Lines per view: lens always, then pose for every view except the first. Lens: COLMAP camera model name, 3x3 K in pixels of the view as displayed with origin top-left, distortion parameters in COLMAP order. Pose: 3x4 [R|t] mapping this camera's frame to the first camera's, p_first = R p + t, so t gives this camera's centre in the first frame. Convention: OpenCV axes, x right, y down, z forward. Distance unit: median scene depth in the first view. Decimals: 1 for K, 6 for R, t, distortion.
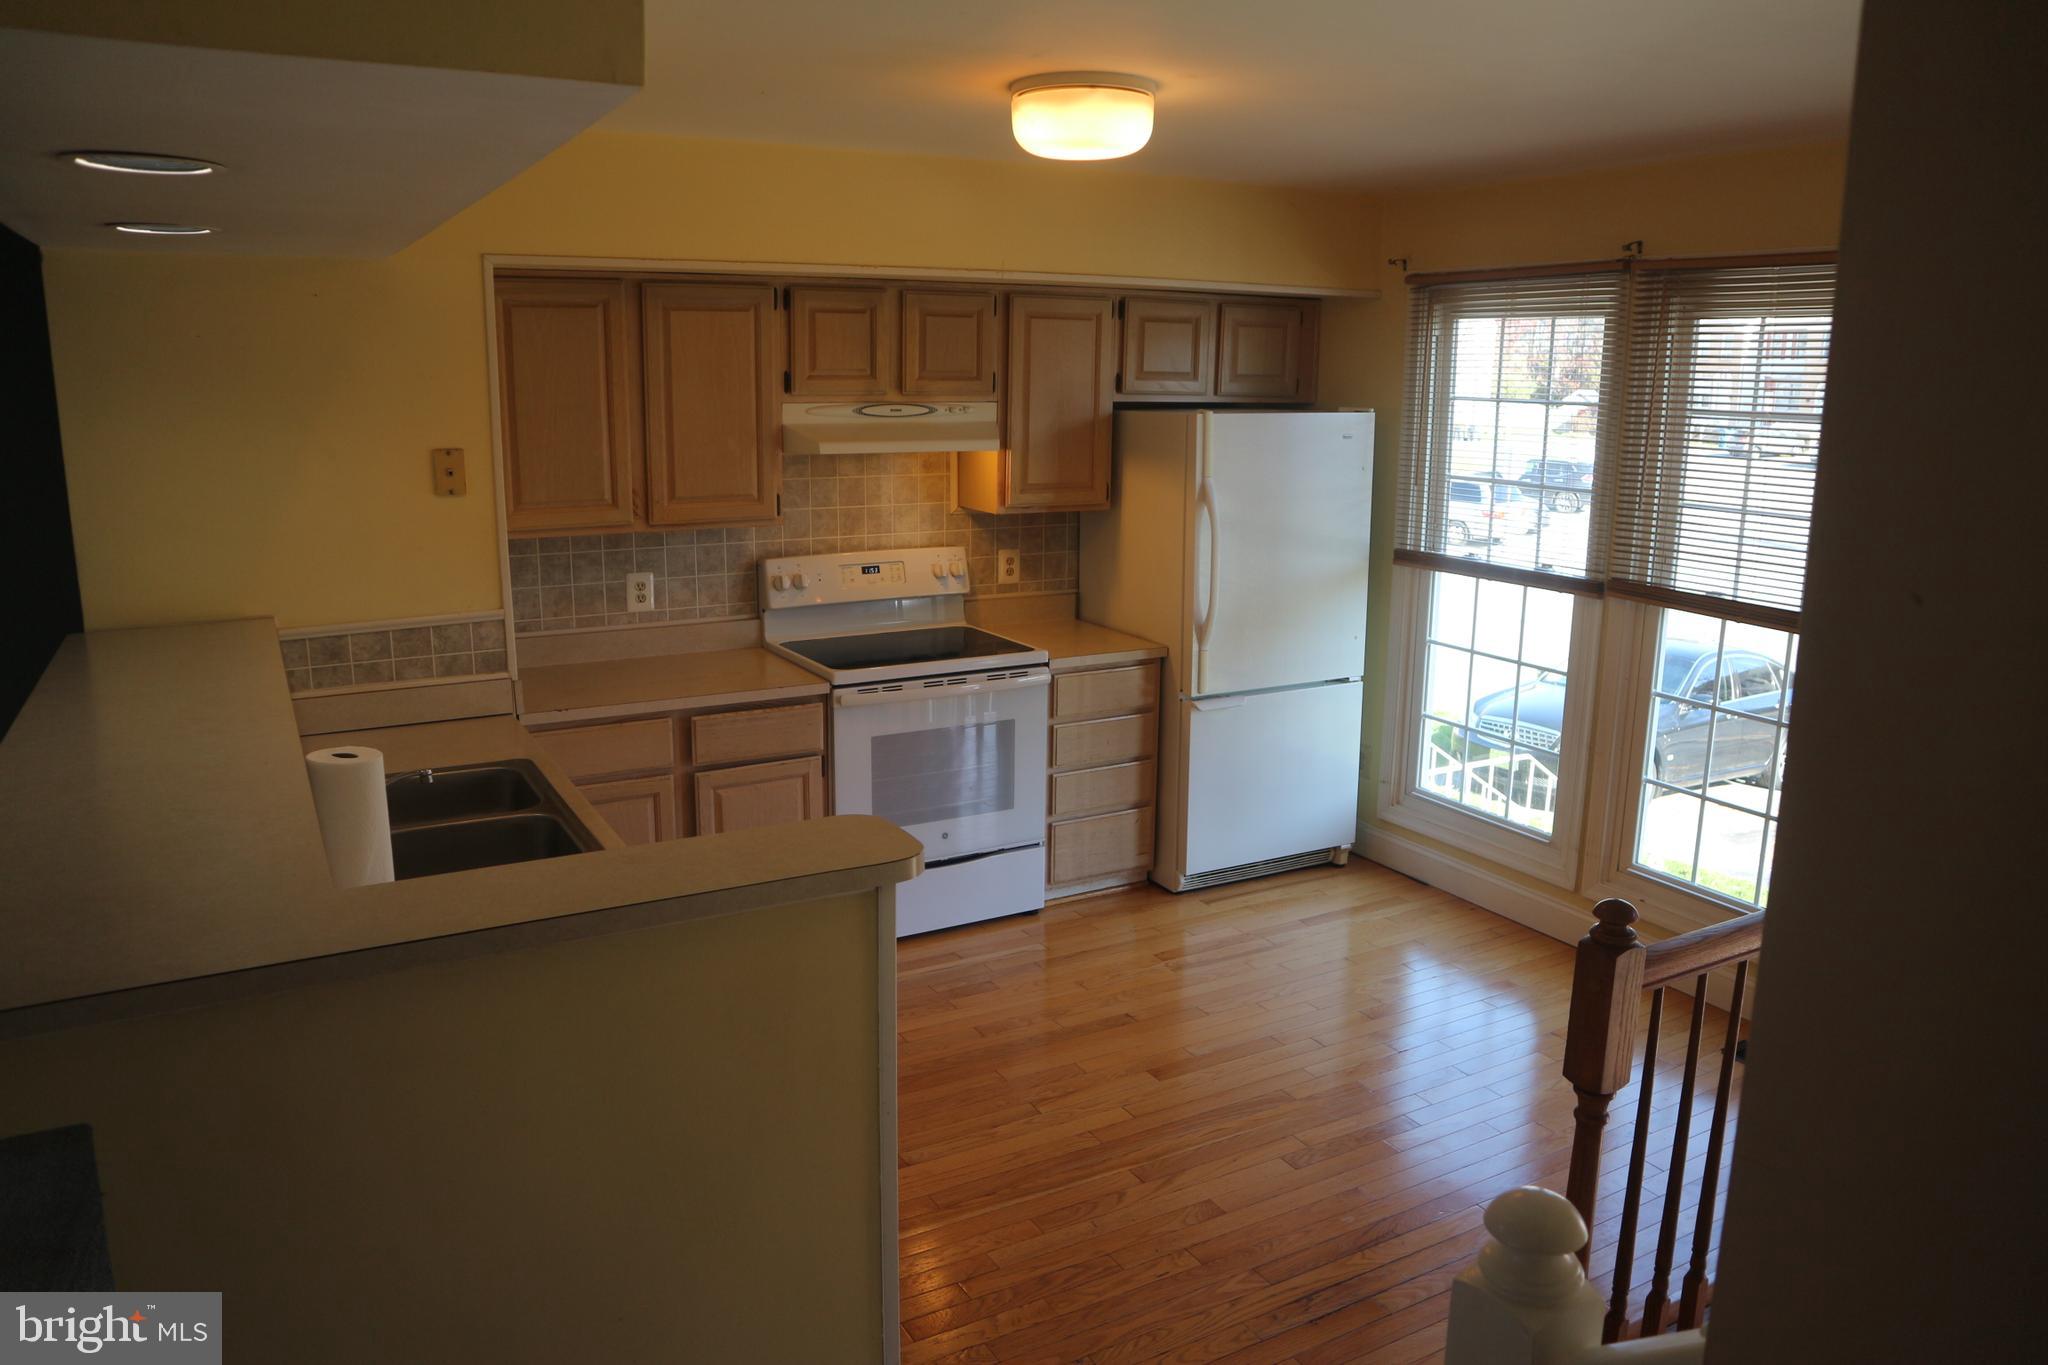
lens RADIAL K [[1434.0, 0, 1004.4], [0, 1434.0, 682.2], [0, 0, 1]] dist [-0.101923, 0.007084]
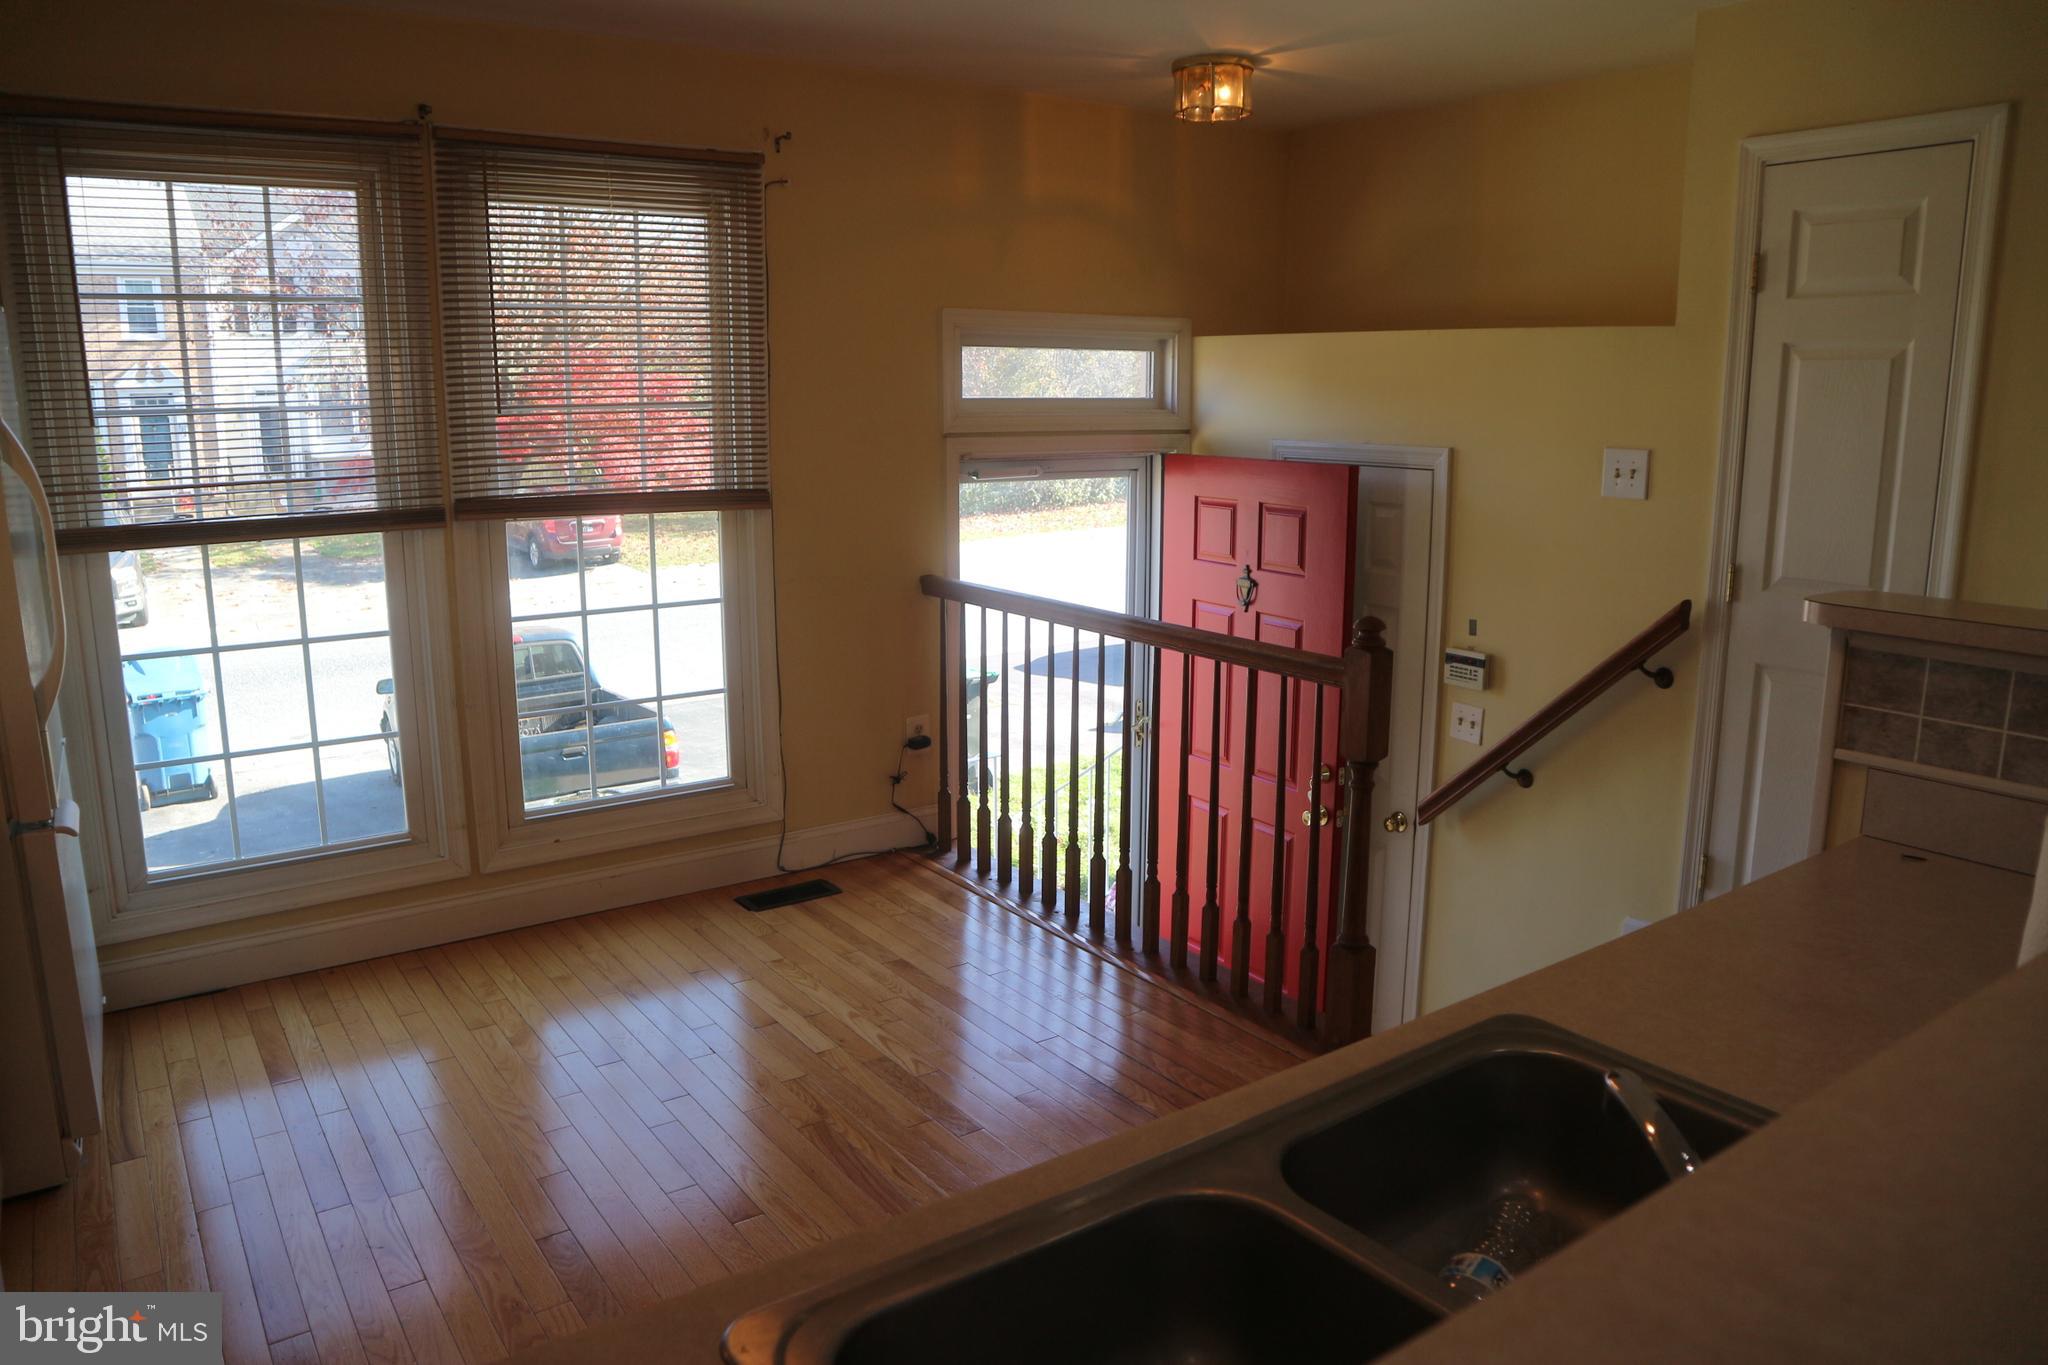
lens RADIAL K [[1415.6, 0, 1009.2], [0, 1415.6, 673.8], [0, 0, 1]] dist [-0.123073, 0.077302]
pose [[-0.108025, -0.202114, 0.973386, -0.411772], [0.218729, 0.950292, 0.221593, -0.078986], [-0.969788, 0.236845, -0.058447, 0.679835]]
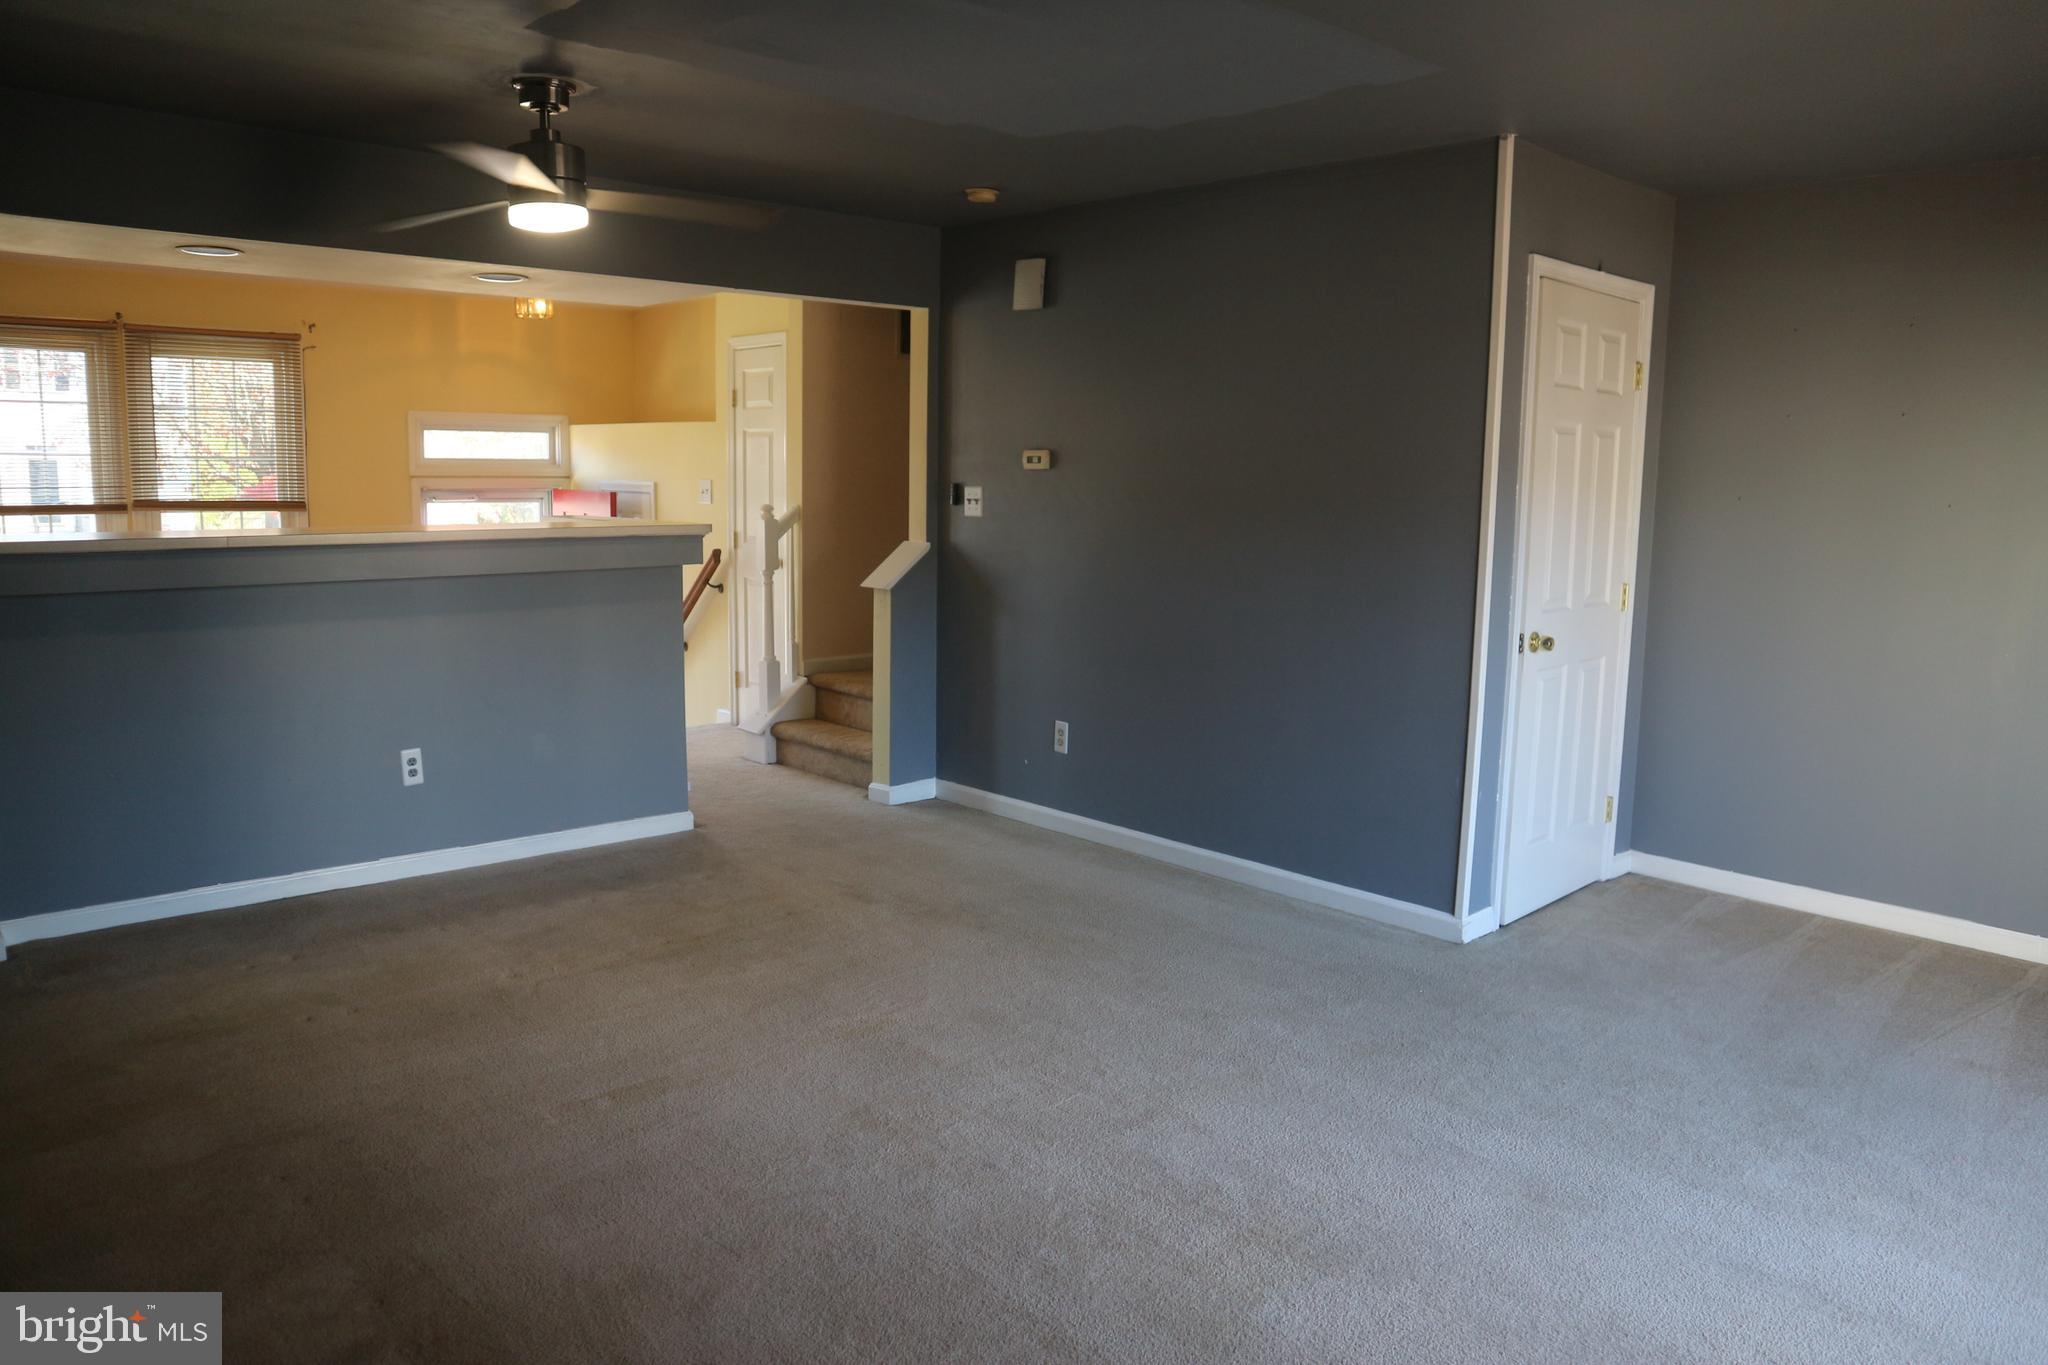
lens RADIAL K [[1415.6, 0, 1007.5], [0, 1415.6, 674.7], [0, 0, 1]] dist [-0.123073, 0.077302]
pose [[-0.237397, -0.149385, 0.959858, -1.385349], [0.194339, 0.960826, 0.197601, 0.012194], [-0.951775, 0.233447, -0.199065, 0.309967]]
